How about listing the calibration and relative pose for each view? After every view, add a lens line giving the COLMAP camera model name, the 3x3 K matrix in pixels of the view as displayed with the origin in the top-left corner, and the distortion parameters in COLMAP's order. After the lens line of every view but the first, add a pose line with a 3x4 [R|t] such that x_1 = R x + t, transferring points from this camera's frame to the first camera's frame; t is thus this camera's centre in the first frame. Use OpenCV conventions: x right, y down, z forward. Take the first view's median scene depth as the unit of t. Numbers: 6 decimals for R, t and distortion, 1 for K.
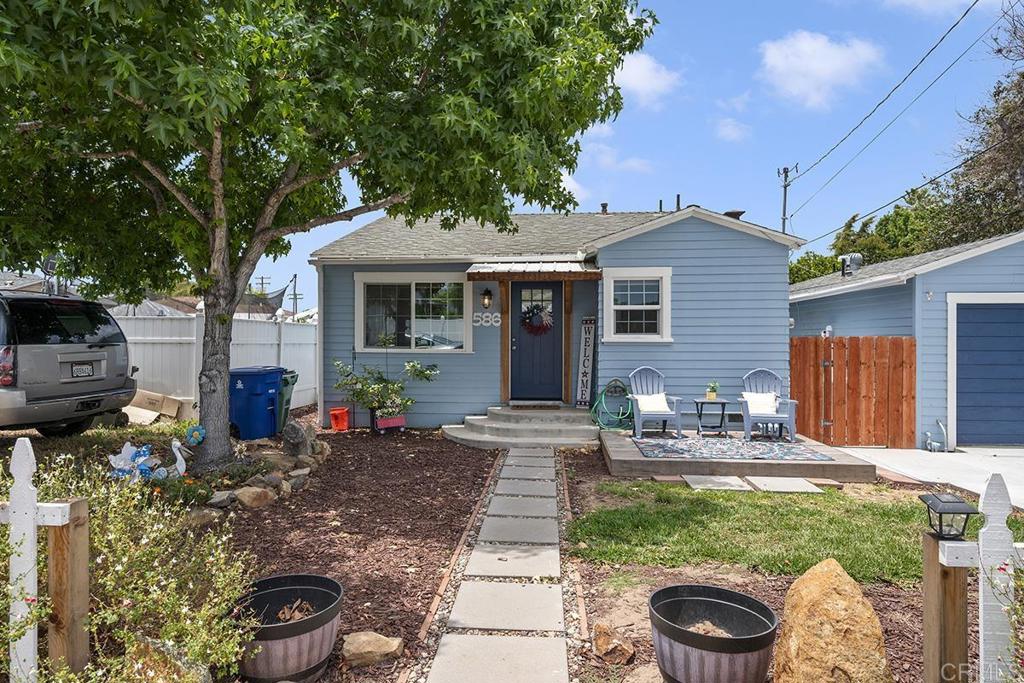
lens RADIAL K [[609.5, 0, 513.8], [0, 609.5, 343.9], [0, 0, 1]] dist [0.005888, 0.000573]
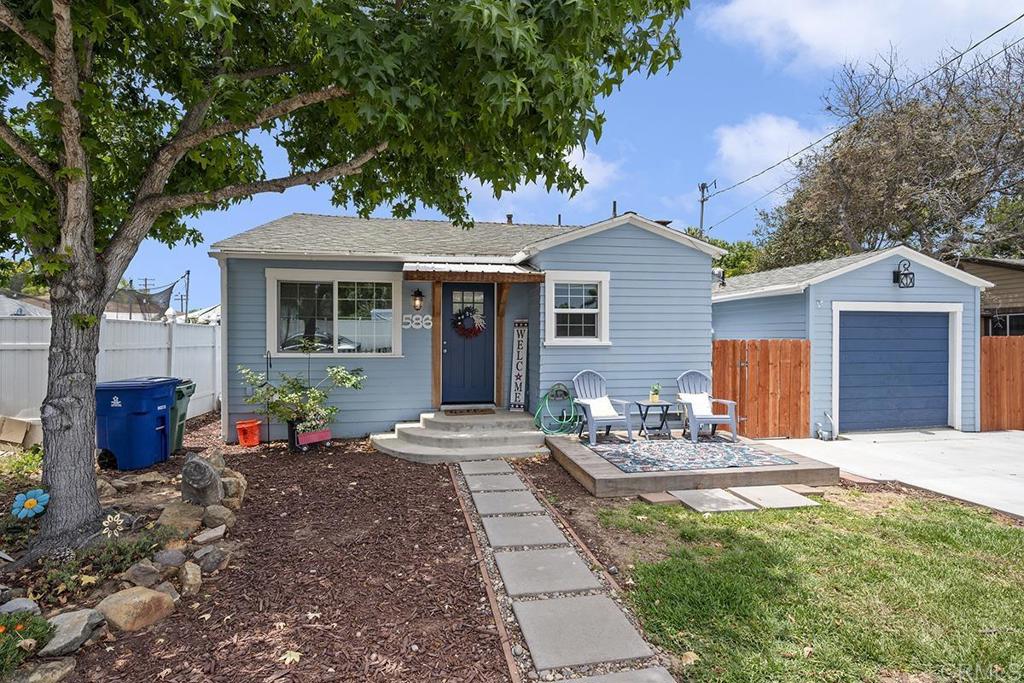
lens RADIAL K [[490.3, 0, 512.0], [0, 490.3, 341.5], [0, 0, 1]] dist [-0.001100, -0.000113]
pose [[0.968768, -0.003992, 0.247938, -0.103362], [0.003181, 0.999988, 0.003674, -0.012786], [-0.247950, -0.002770, 0.968769, 0.245239]]
